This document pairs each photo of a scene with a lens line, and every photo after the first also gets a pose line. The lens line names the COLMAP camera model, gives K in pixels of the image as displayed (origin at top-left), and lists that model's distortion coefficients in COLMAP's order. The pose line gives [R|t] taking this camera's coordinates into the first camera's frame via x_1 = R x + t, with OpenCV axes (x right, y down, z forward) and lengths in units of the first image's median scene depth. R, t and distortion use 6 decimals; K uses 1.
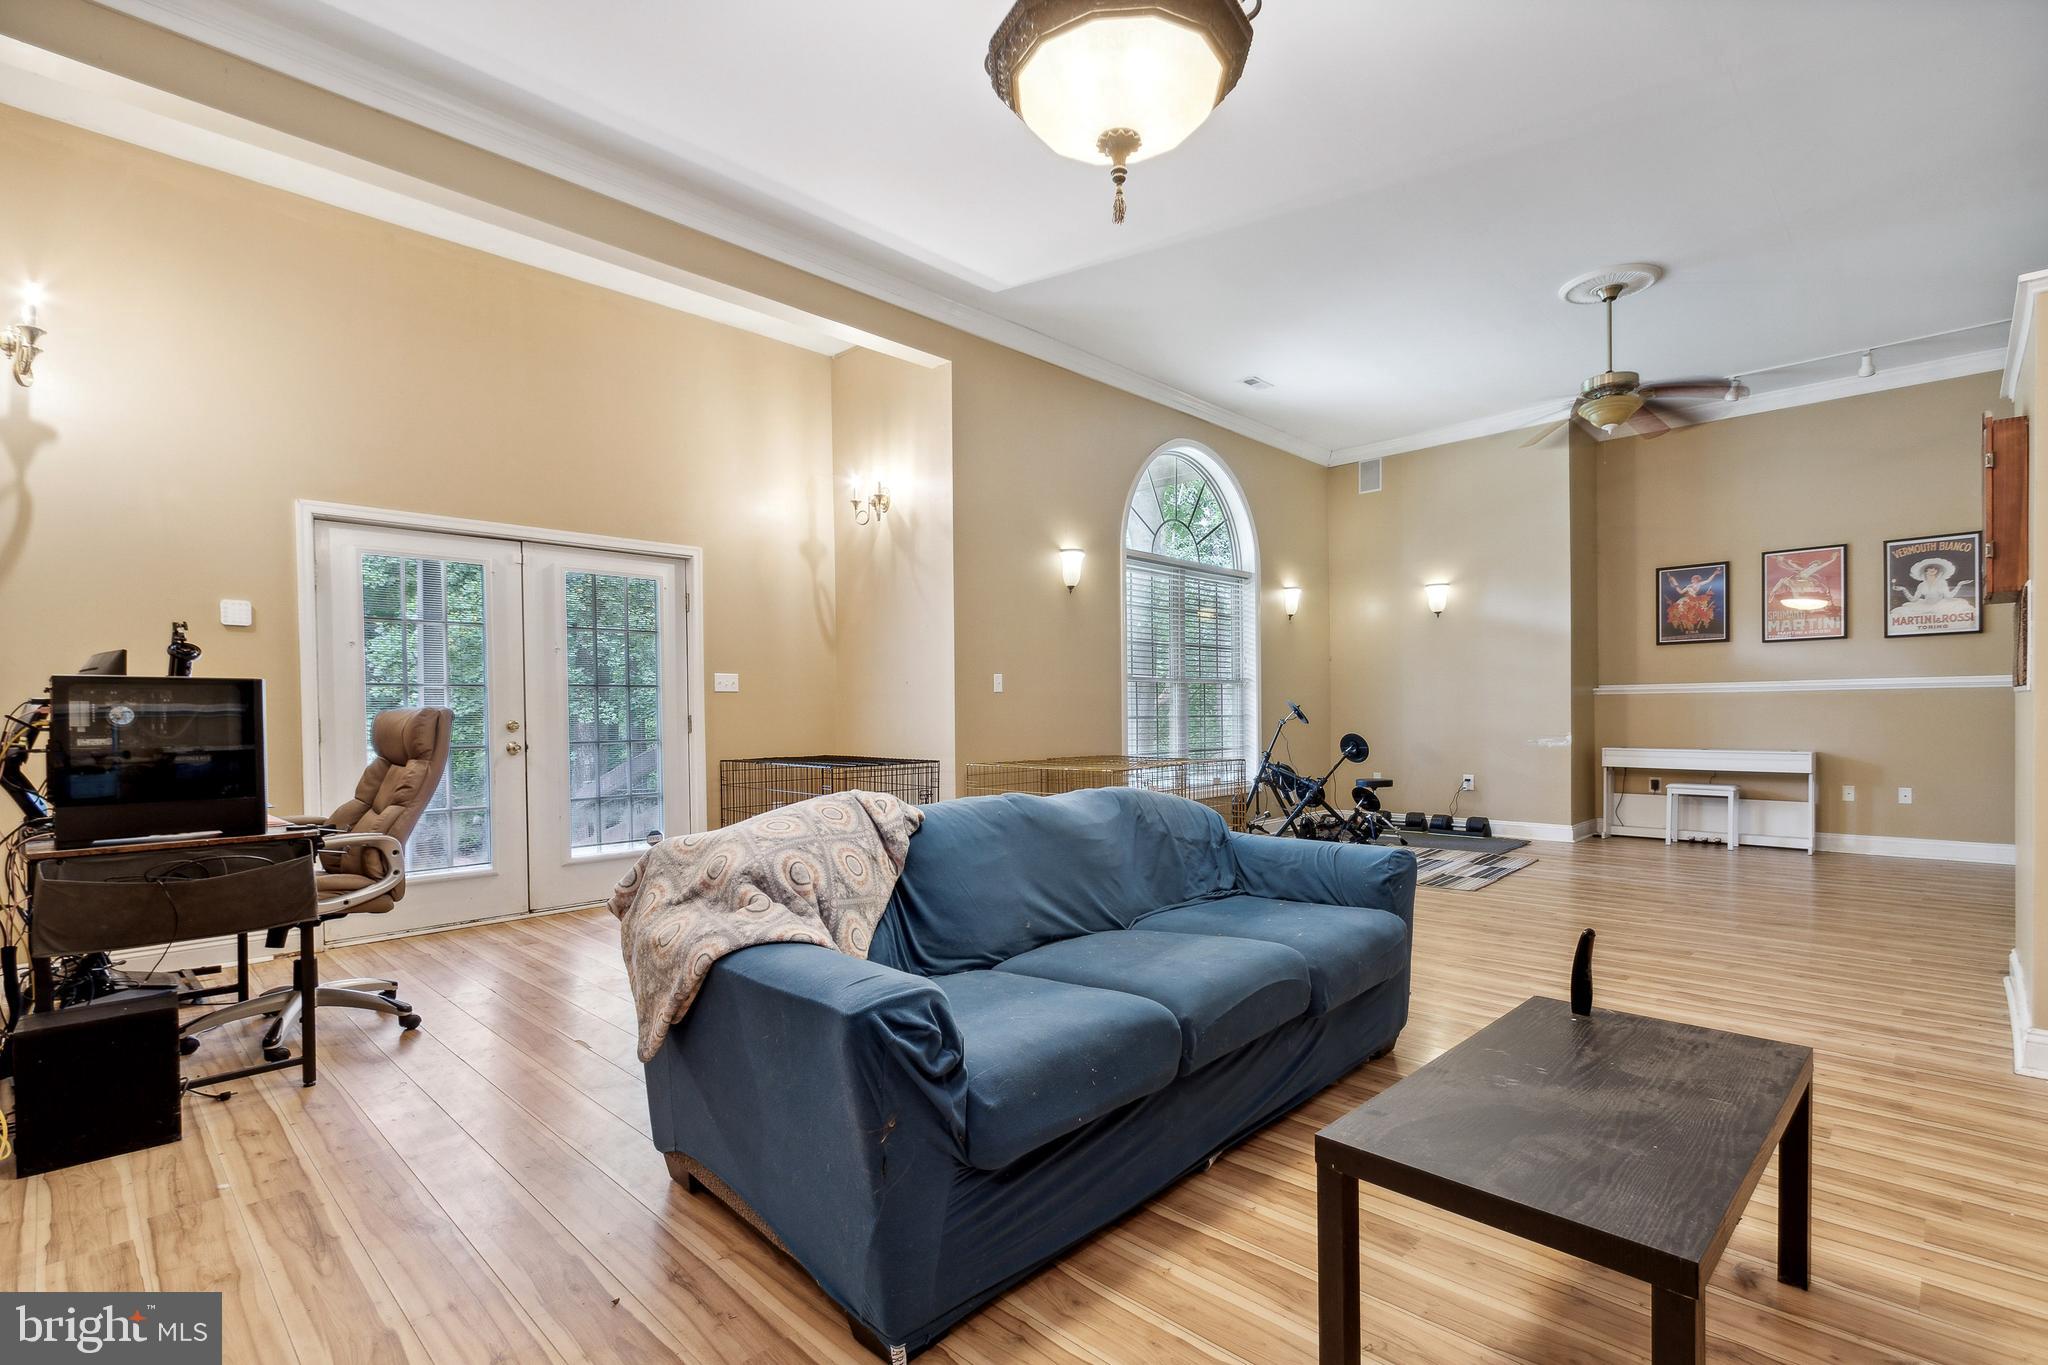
lens RADIAL K [[957.4, 0, 1023.1], [0, 957.4, 698.5], [0, 0, 1]] dist [-0.000632, 0.000409]
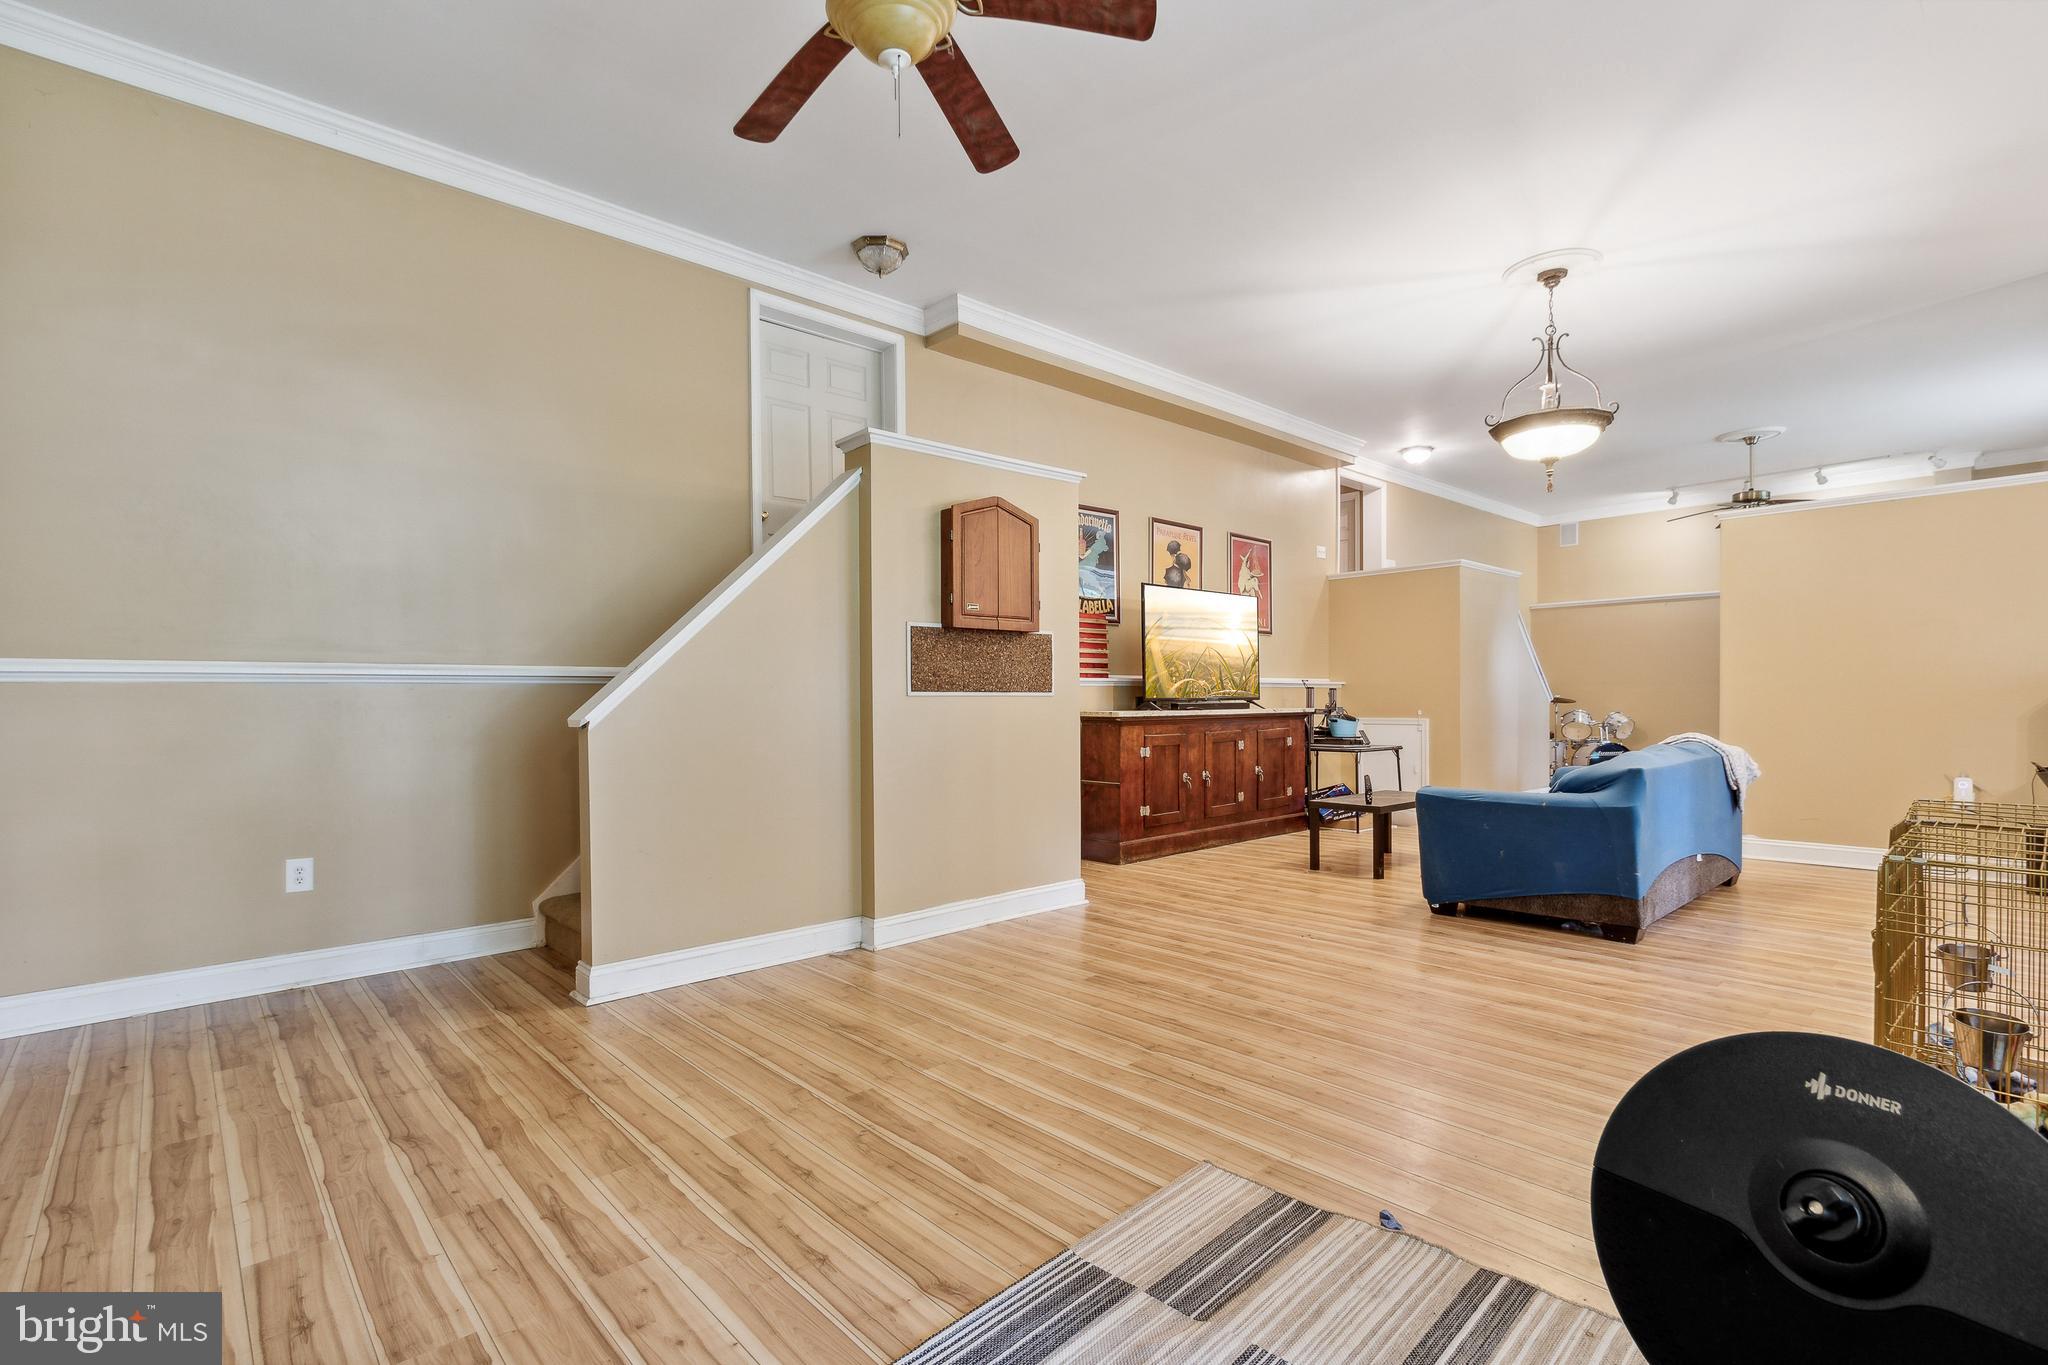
lens RADIAL K [[951.7, 0, 1016.9], [0, 951.7, 713.3], [0, 0, 1]] dist [0.005102, 0.000591]
pose [[-0.997850, 0.018937, 0.062743, 0.732750], [0.018787, 0.999819, -0.002983, 0.018137], [-0.062788, -0.001798, -0.998025, 1.979758]]
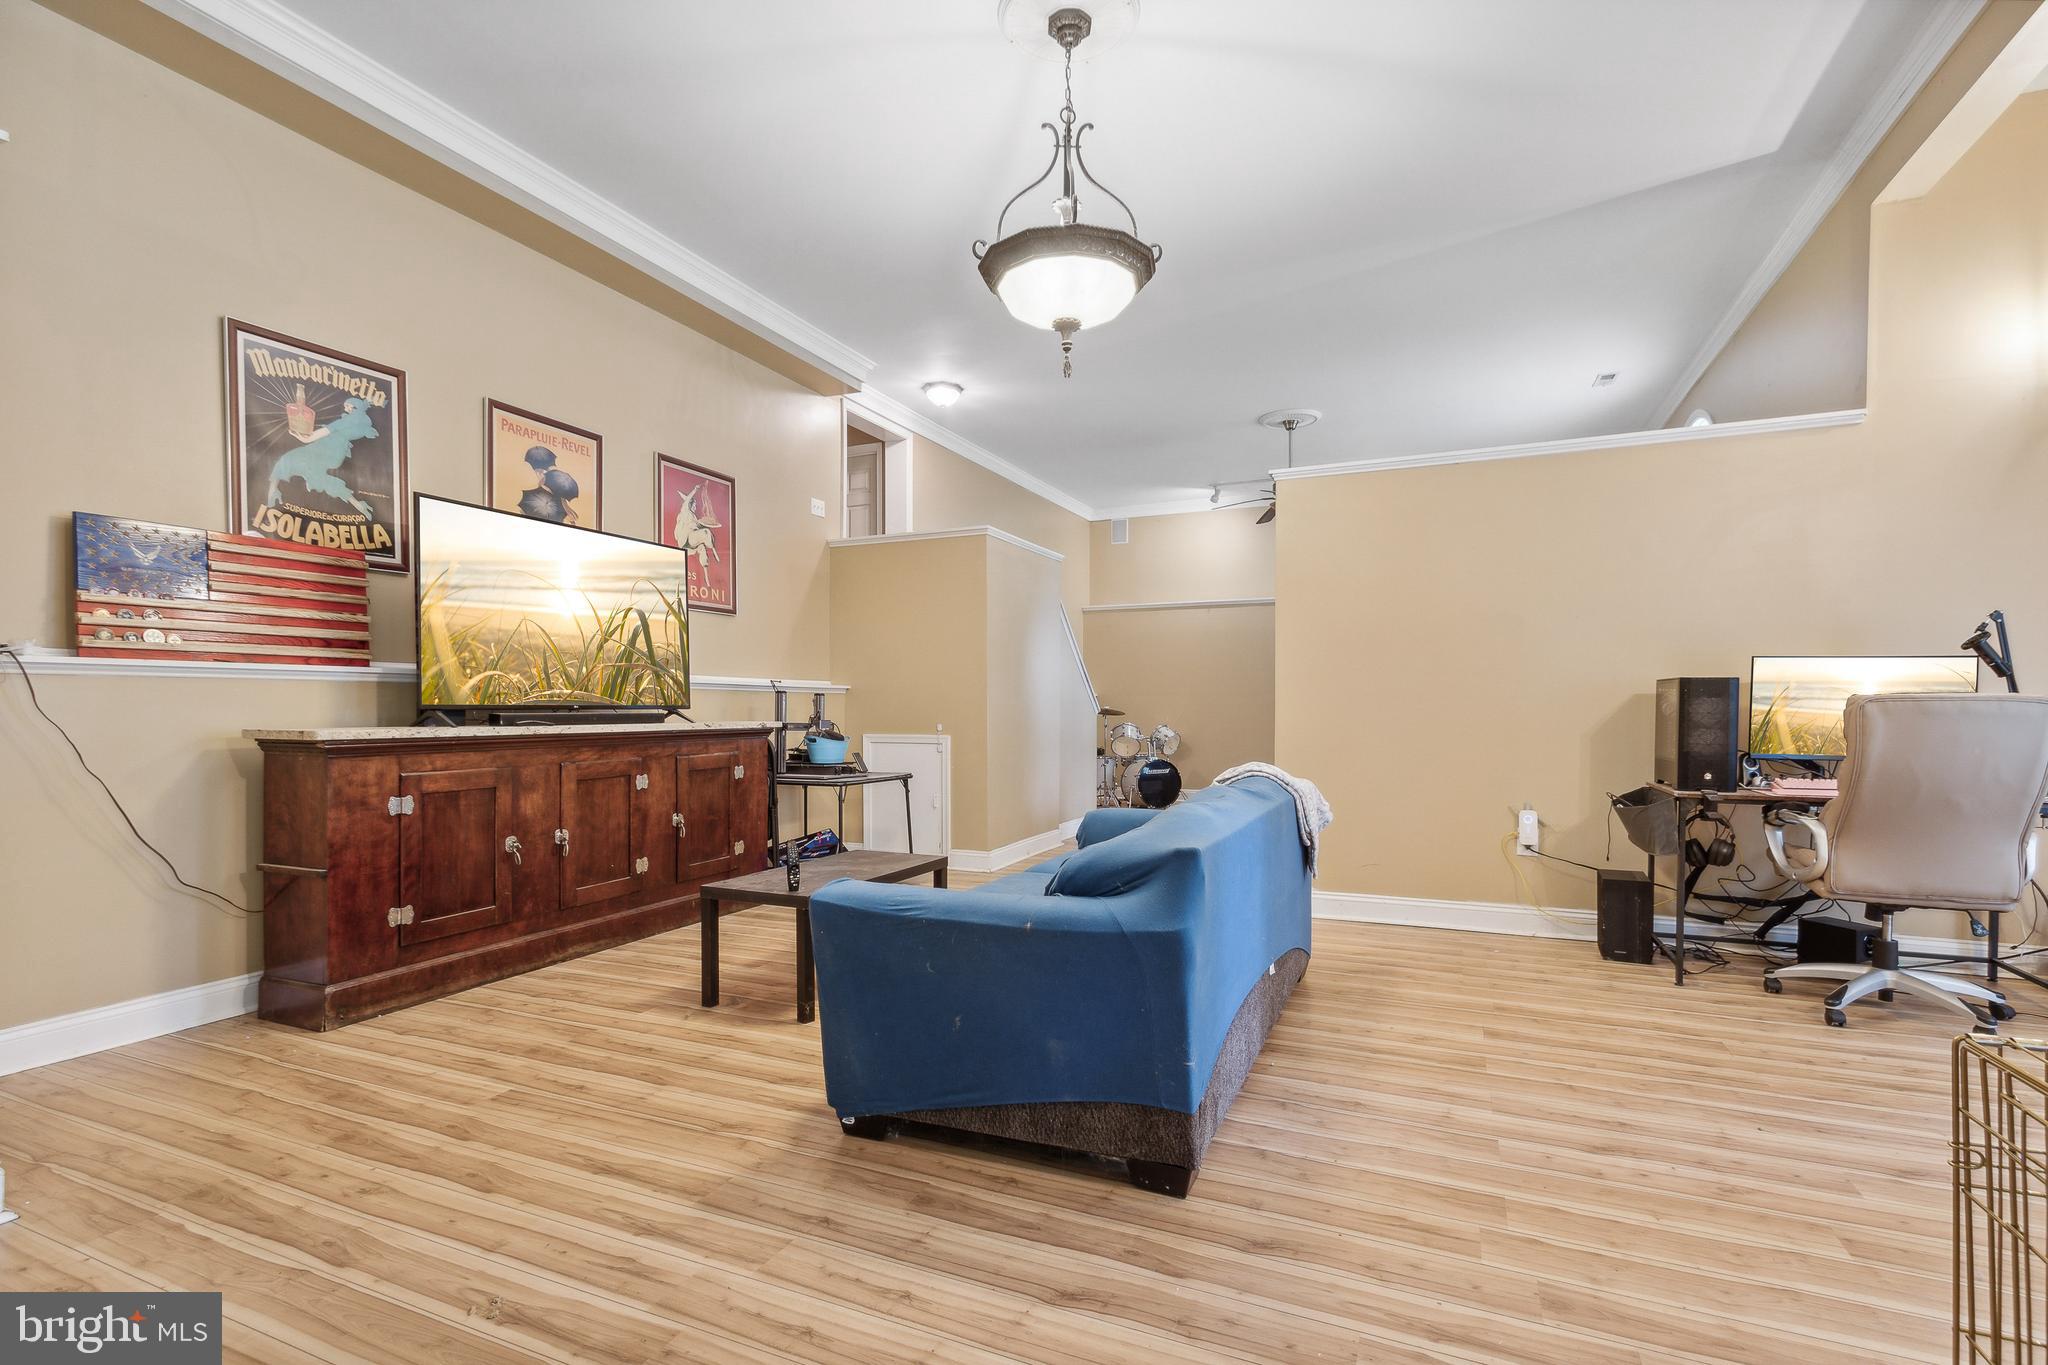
lens RADIAL K [[967.9, 0, 1022.1], [0, 967.9, 723.7], [0, 0, 1]] dist [-0.000924, -0.000148]
pose [[-0.938988, 0.018686, -0.343441, 0.386236], [0.018067, 0.999824, 0.005002, 0.015220], [0.343474, -0.001508, -0.939161, 1.357399]]
